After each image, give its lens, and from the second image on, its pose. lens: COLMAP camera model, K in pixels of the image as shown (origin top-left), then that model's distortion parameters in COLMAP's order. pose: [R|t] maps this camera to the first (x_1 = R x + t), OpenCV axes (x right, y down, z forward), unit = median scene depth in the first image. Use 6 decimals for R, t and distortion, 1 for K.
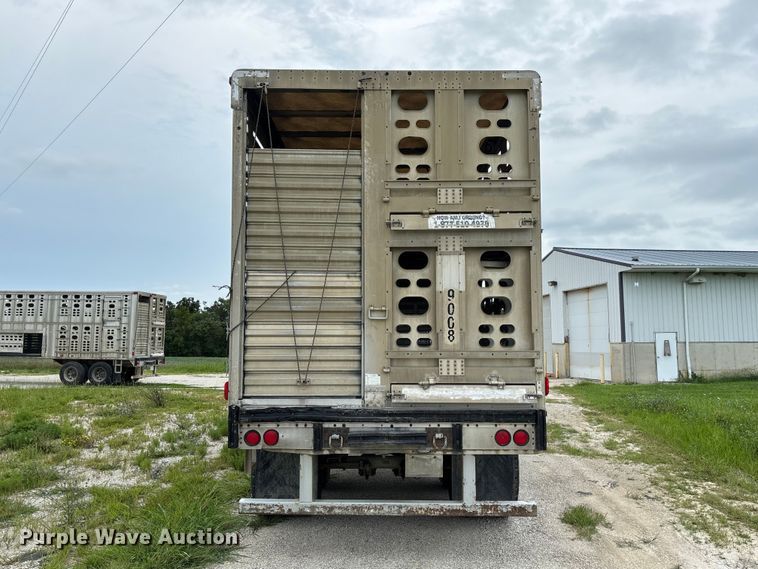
lens RADIAL K [[617.8, 0, 381.3], [0, 617.8, 295.4], [0, 0, 1]] dist [0.076525, -0.111675]
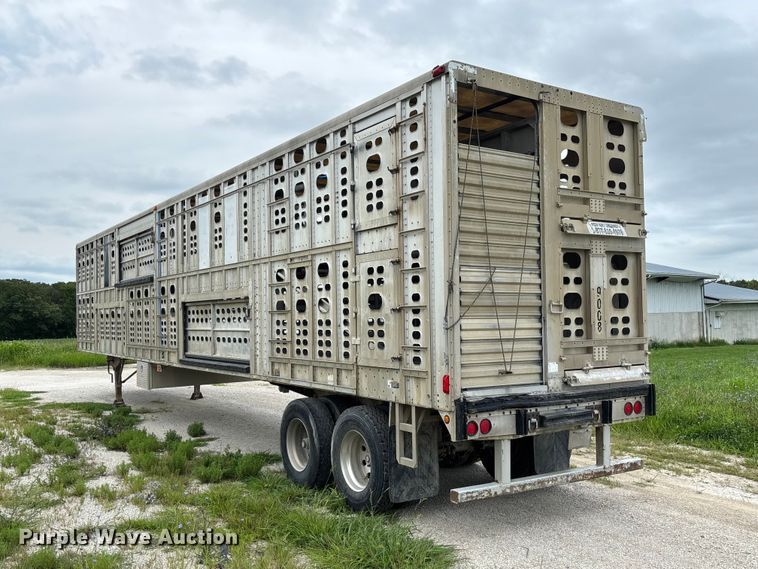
lens RADIAL K [[702.9, 0, 380.0], [0, 702.9, 298.0], [0, 0, 1]] dist [0.038267, -0.009736]
pose [[0.830737, 0.004256, 0.556649, -0.965872], [-0.028067, 0.999019, 0.034249, -0.022829], [-0.555957, -0.044075, 0.830042, 0.123489]]
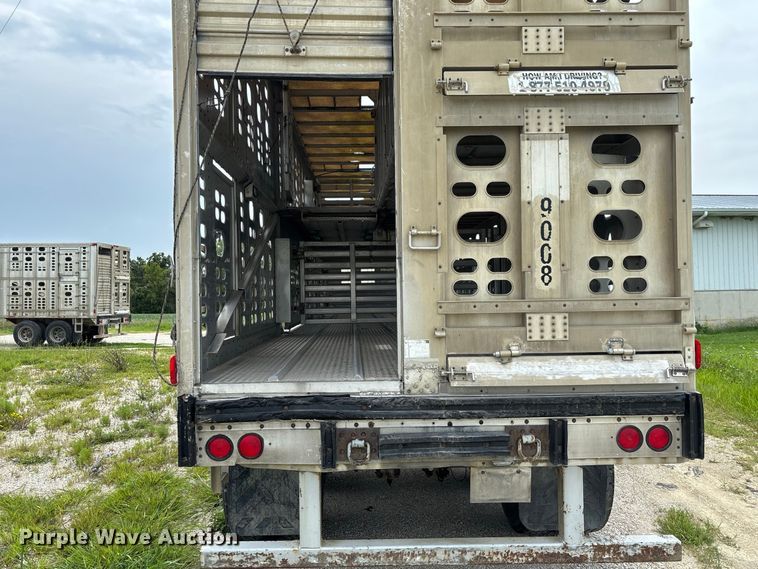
lens RADIAL K [[617.8, 0, 381.3], [0, 617.8, 295.4], [0, 0, 1]] dist [0.076525, -0.111675]
pose [[0.999176, -0.012858, 0.038489, -0.070671], [0.009990, 0.997223, 0.073805, 0.038194], [-0.039332, -0.073359, 0.996530, 0.395505]]
